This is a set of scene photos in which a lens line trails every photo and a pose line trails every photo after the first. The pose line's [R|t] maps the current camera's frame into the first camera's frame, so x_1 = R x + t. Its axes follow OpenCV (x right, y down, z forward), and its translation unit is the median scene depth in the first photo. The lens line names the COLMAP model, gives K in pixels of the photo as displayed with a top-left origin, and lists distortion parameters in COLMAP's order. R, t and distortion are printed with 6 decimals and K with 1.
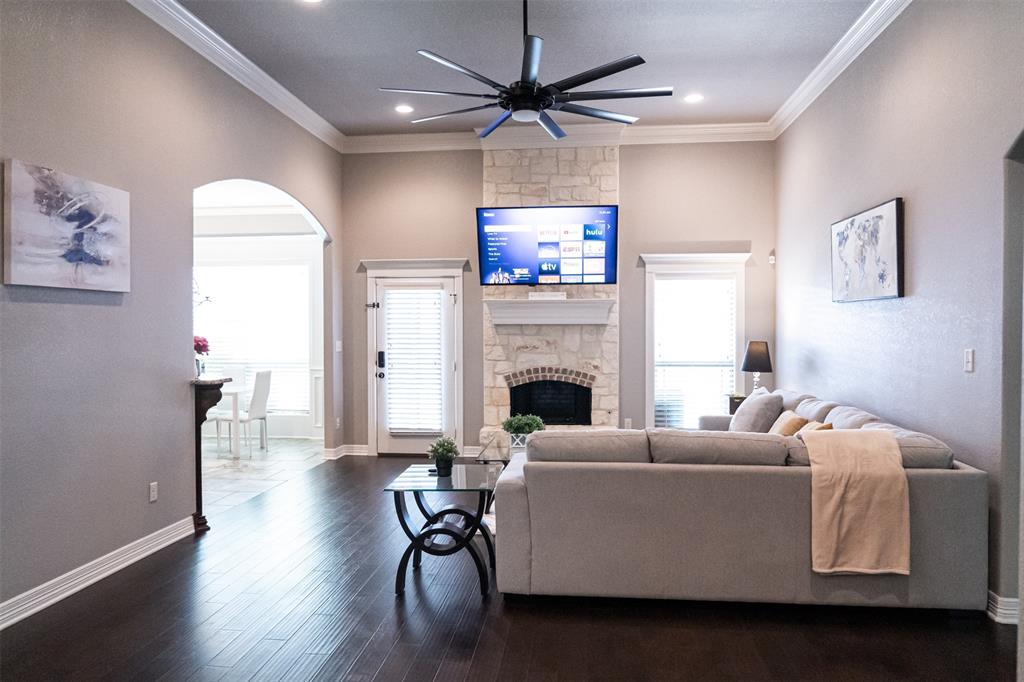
lens RADIAL K [[716.7, 0, 512.0], [0, 716.7, 341.0], [0, 0, 1]] dist [-0.028271, 0.001471]
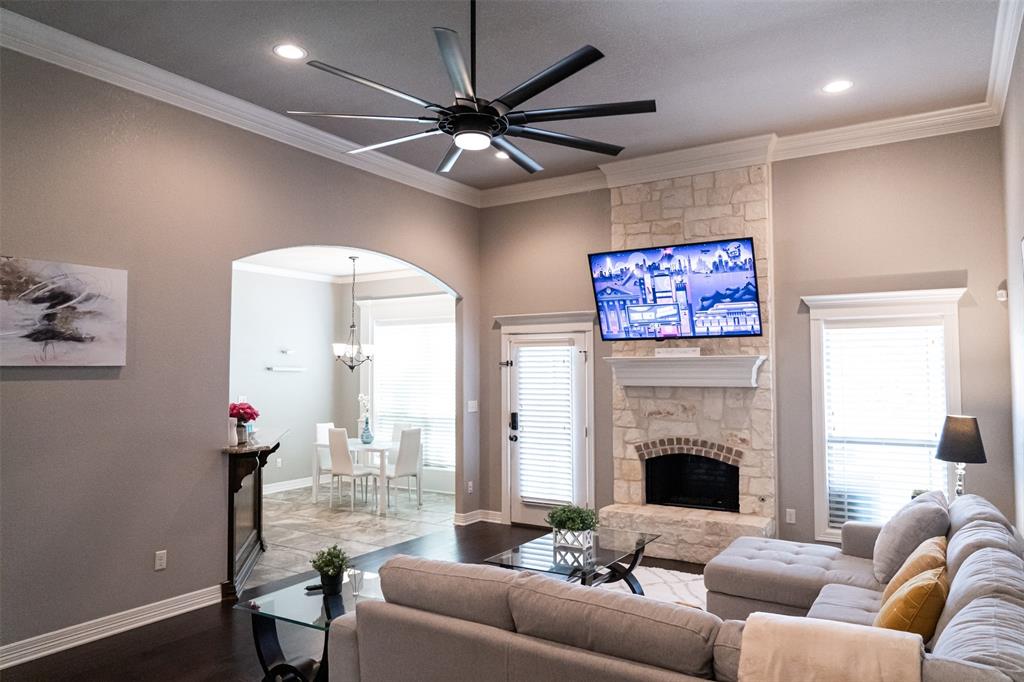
lens RADIAL K [[689.4, 0, 512.0], [0, 689.4, 341.0], [0, 0, 1]] dist [-0.022073, 0.002659]
pose [[0.895063, -0.020161, -0.445483, 0.228877], [-0.006494, 0.998282, -0.058227, -0.027814], [0.445892, 0.055010, 0.893395, 0.196797]]
